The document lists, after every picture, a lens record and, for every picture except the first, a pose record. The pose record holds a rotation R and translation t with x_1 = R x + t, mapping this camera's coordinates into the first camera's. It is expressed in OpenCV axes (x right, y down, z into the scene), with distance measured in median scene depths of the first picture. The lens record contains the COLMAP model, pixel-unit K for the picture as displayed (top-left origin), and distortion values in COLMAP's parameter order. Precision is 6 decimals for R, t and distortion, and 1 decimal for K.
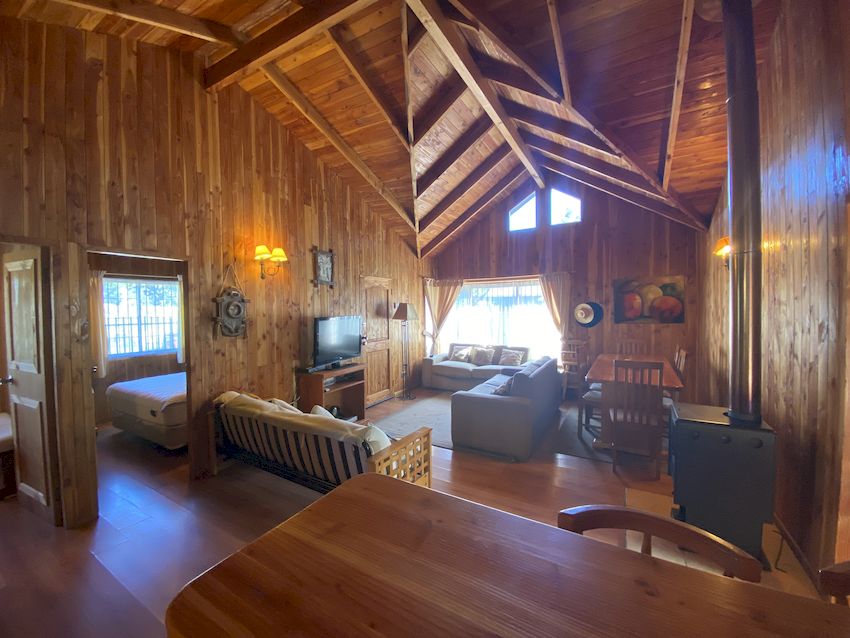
lens RADIAL K [[344.2, 0, 423.9], [0, 344.2, 317.4], [0, 0, 1]] dist [0.028761, -0.025767]
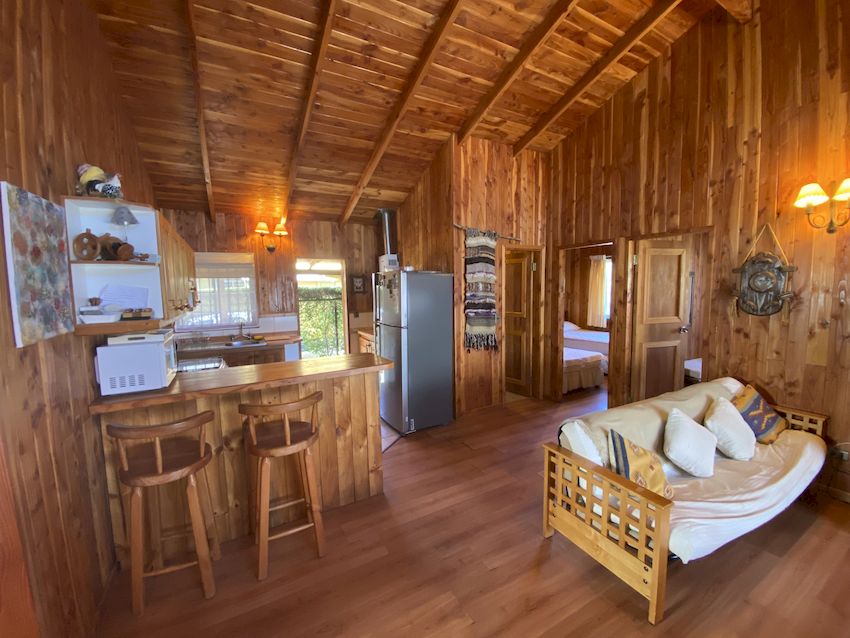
lens RADIAL K [[344.2, 0, 423.9], [0, 344.2, 317.4], [0, 0, 1]] dist [0.028761, -0.025767]
pose [[-0.511707, 0.100022, -0.853318, 0.349542], [0.001847, 0.993326, 0.115326, -0.022155], [0.859158, 0.057437, -0.508476, 0.498196]]
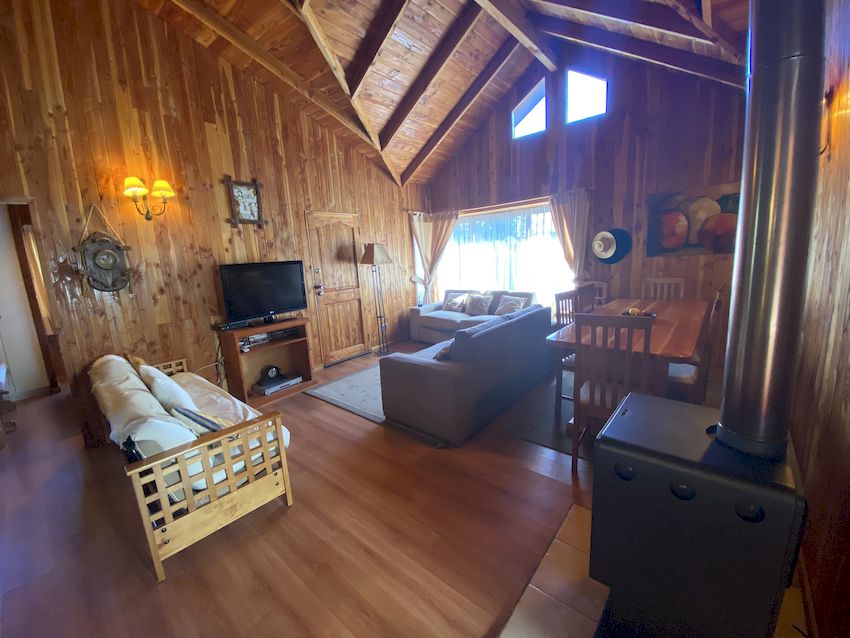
lens RADIAL K [[344.2, 0, 423.9], [0, 344.2, 317.4], [0, 0, 1]] dist [0.028761, -0.025767]
pose [[0.983252, -0.011701, -0.181875, 0.240425], [0.040454, 0.987055, 0.155199, 0.011753], [0.177705, -0.159957, 0.970997, 0.203224]]
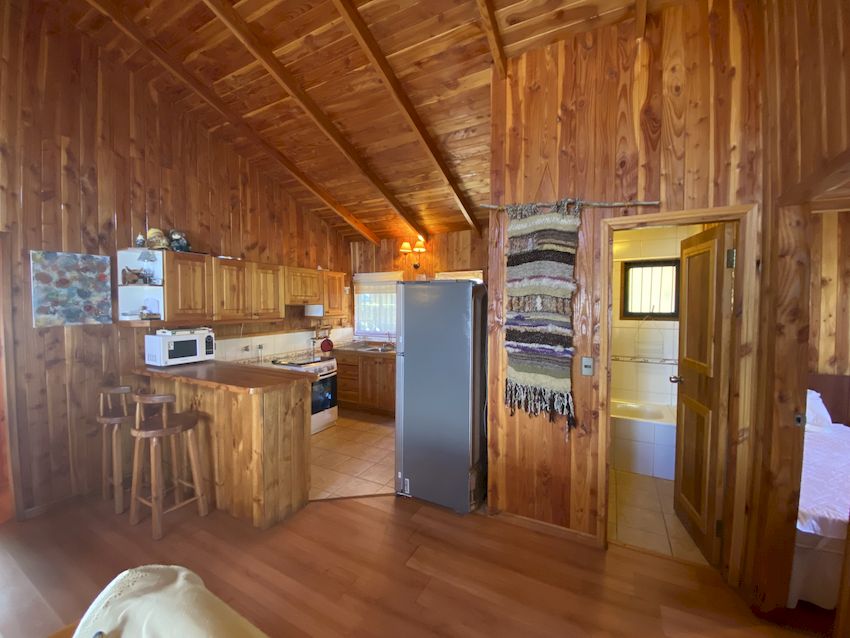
lens RADIAL K [[344.2, 0, 423.9], [0, 344.2, 317.4], [0, 0, 1]] dist [0.028761, -0.025767]
pose [[-0.999326, 0.014426, -0.033750, -0.238758], [0.012306, 0.997987, 0.062213, -0.012891], [0.034579, 0.061756, -0.997492, 0.647050]]
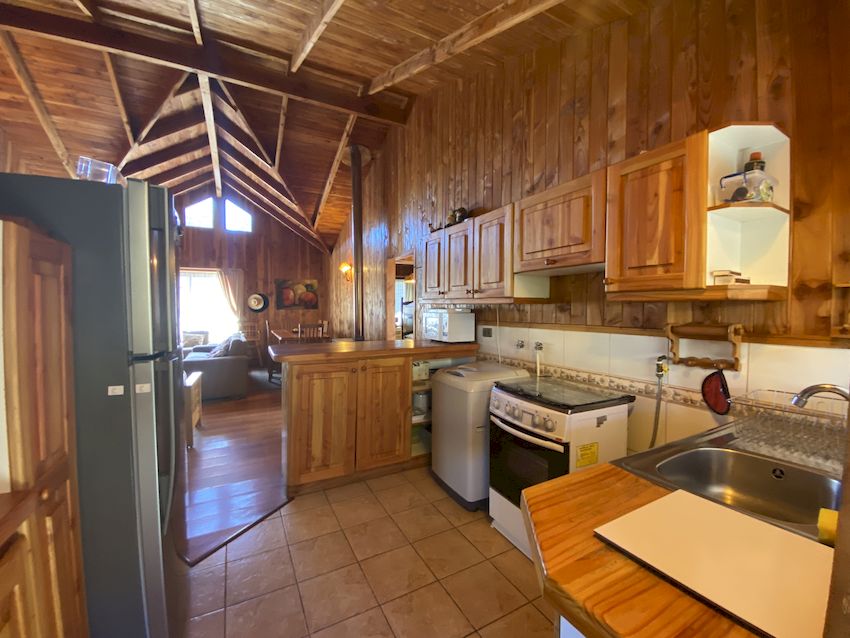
lens RADIAL K [[344.2, 0, 423.9], [0, 344.2, 317.4], [0, 0, 1]] dist [0.028761, -0.025767]
pose [[0.519791, -0.011777, 0.854212, -0.378952], [0.013304, 0.999895, 0.005690, 0.054502], [-0.854190, 0.008407, 0.519894, -0.272015]]
